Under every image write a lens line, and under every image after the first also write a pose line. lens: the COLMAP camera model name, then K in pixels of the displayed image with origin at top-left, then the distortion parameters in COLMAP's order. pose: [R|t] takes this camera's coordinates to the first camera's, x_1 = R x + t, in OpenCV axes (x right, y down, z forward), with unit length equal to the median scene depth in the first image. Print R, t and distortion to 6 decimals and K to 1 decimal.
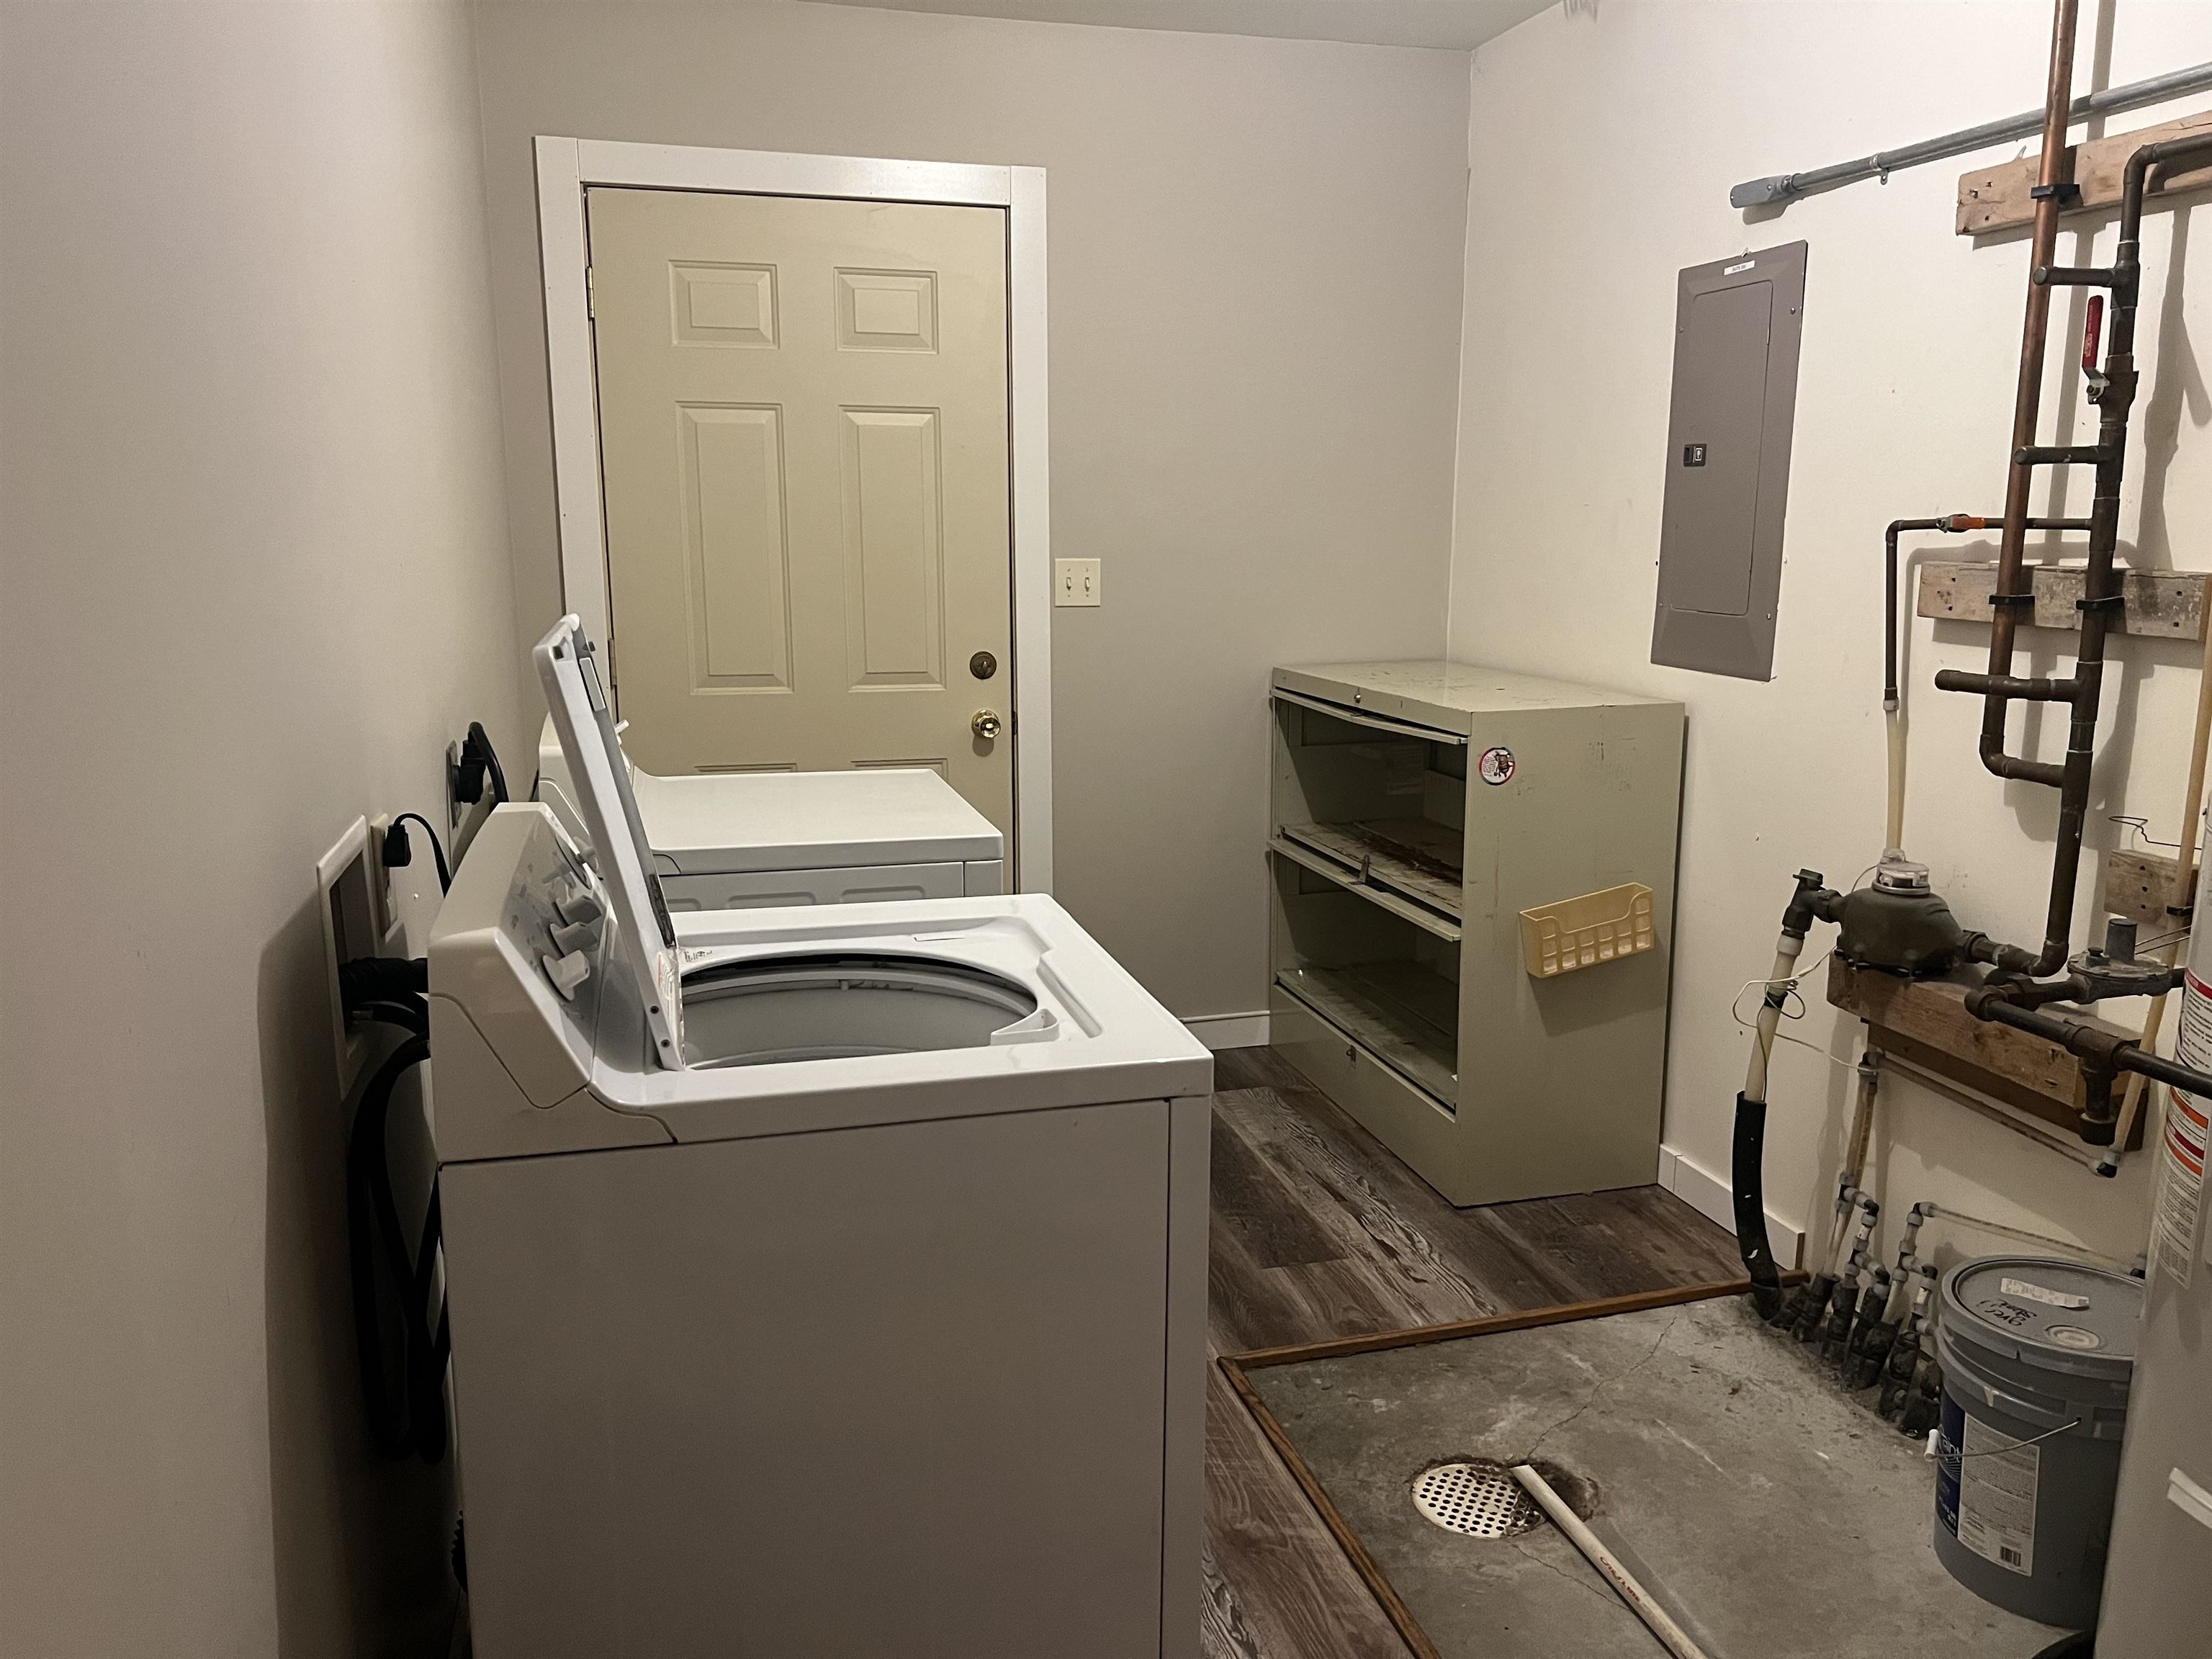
lens RADIAL K [[1643.2, 0, 1099.7], [0, 1643.2, 859.2], [0, 0, 1]] dist [0.005328, -0.006897]
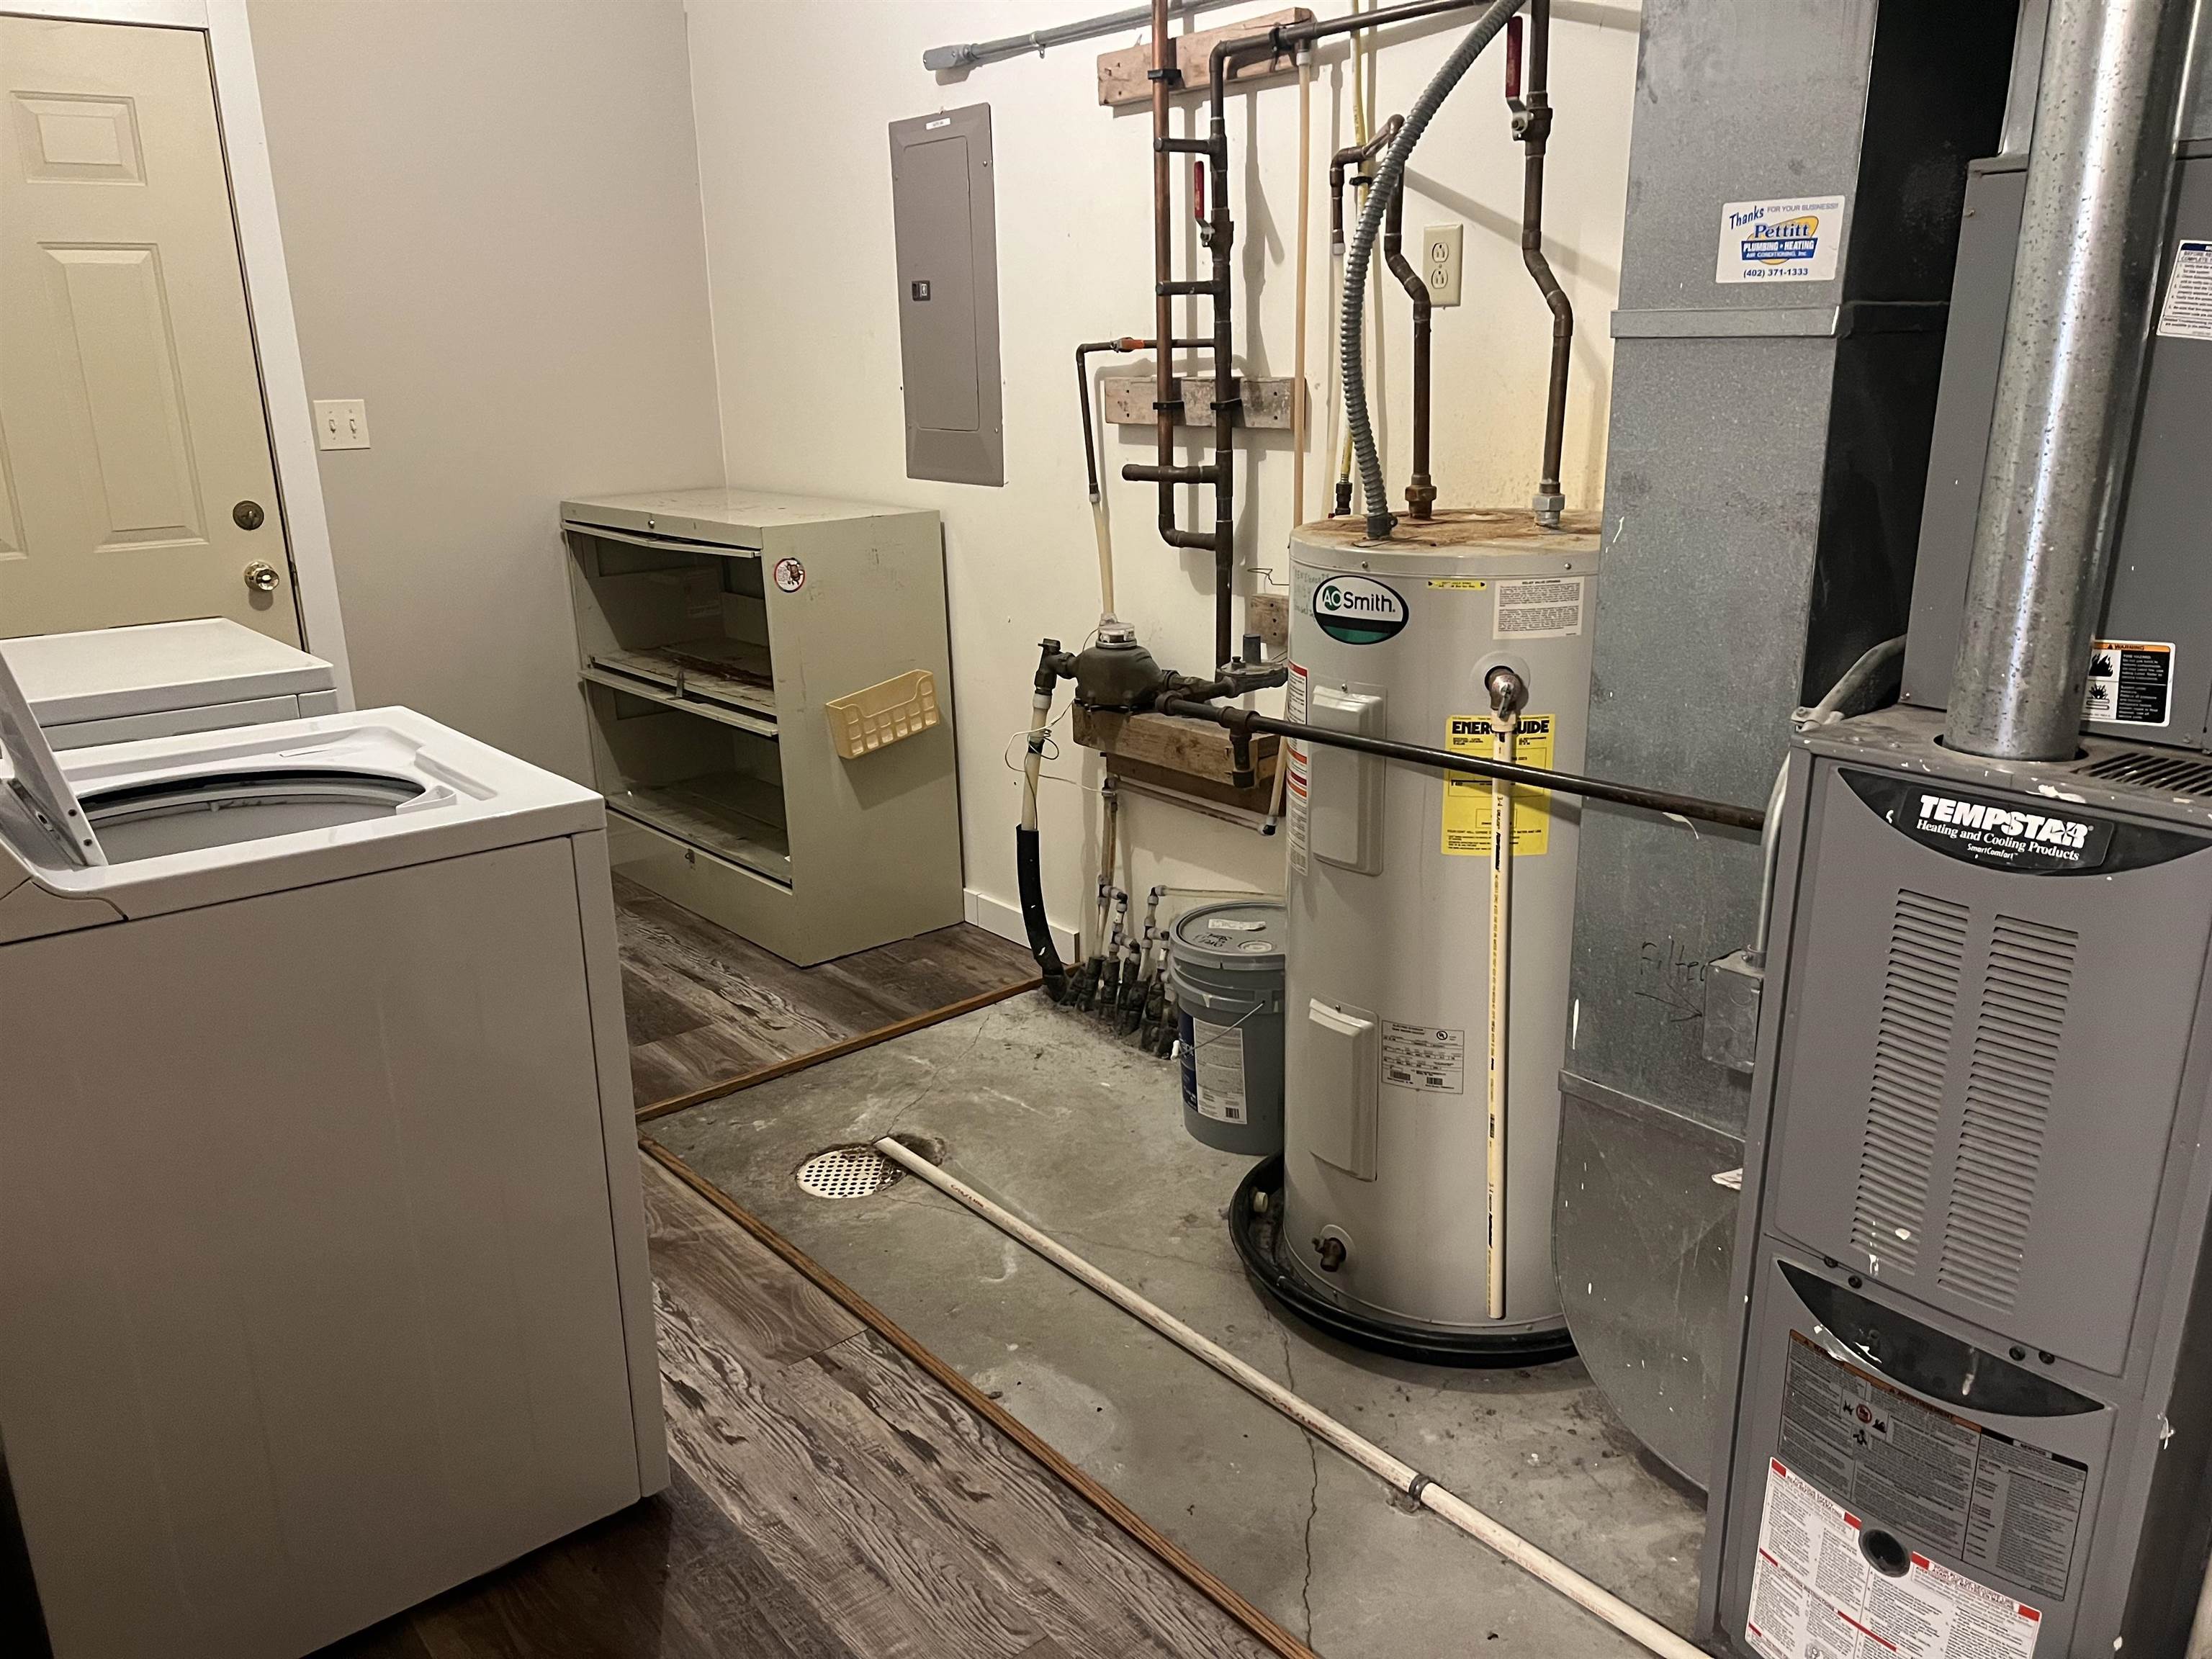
lens RADIAL K [[1621.9, 0, 1100.7], [0, 1621.9, 850.3], [0, 0, 1]] dist [0.058524, -0.094639]
pose [[0.905848, -0.139654, 0.399921, -0.045588], [0.104965, 0.988650, 0.107486, 0.039735], [-0.410393, -0.055388, 0.910225, -0.141198]]
